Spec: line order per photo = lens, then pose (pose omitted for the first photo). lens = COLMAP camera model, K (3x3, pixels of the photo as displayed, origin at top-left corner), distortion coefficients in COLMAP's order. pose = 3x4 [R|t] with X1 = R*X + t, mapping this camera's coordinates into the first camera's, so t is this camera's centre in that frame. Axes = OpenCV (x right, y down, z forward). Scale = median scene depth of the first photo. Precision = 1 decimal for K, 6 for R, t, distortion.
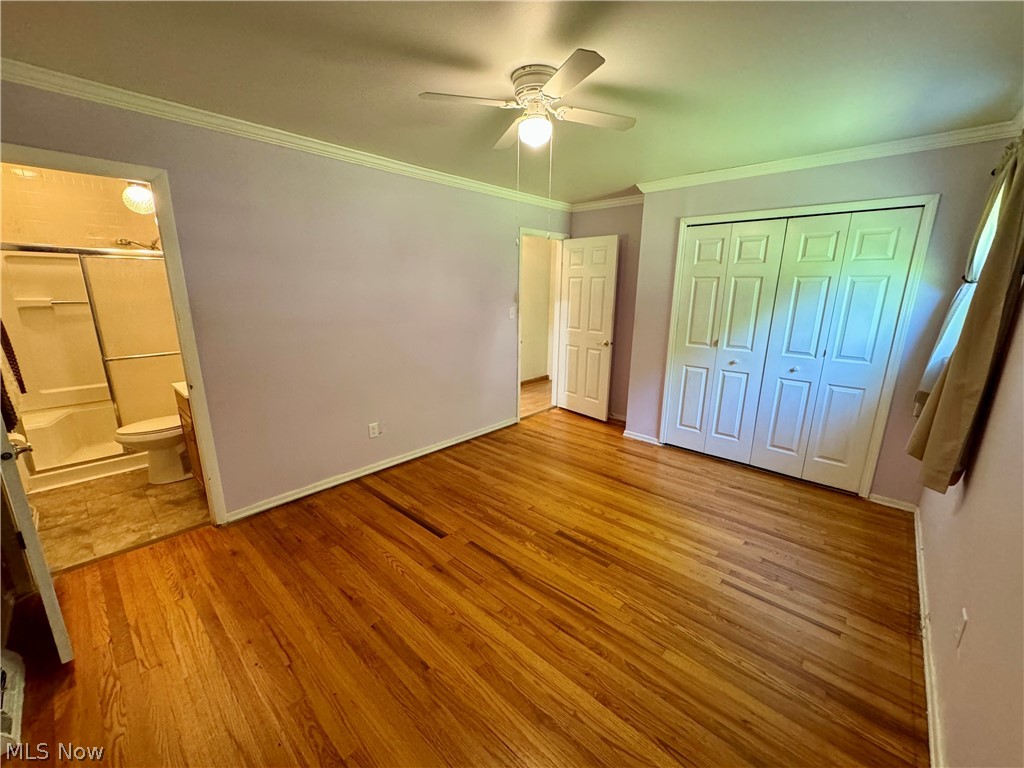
lens RADIAL K [[407.8, 0, 512.0], [0, 407.8, 384.0], [0, 0, 1]] dist [-0.002565, 0.000136]
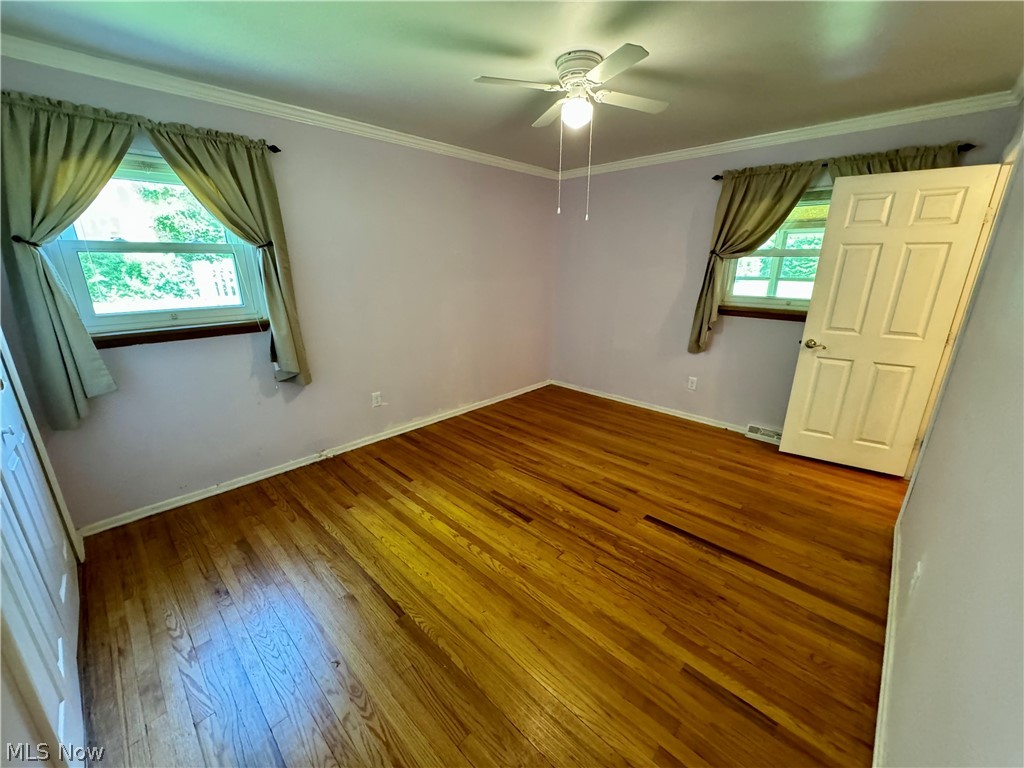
lens RADIAL K [[407.8, 0, 512.0], [0, 407.8, 384.0], [0, 0, 1]] dist [-0.002565, 0.000136]
pose [[-0.999690, -0.014102, 0.020536, 0.145621], [-0.001822, 0.863536, 0.504284, -0.410609], [-0.024845, 0.504090, -0.863294, 1.747834]]
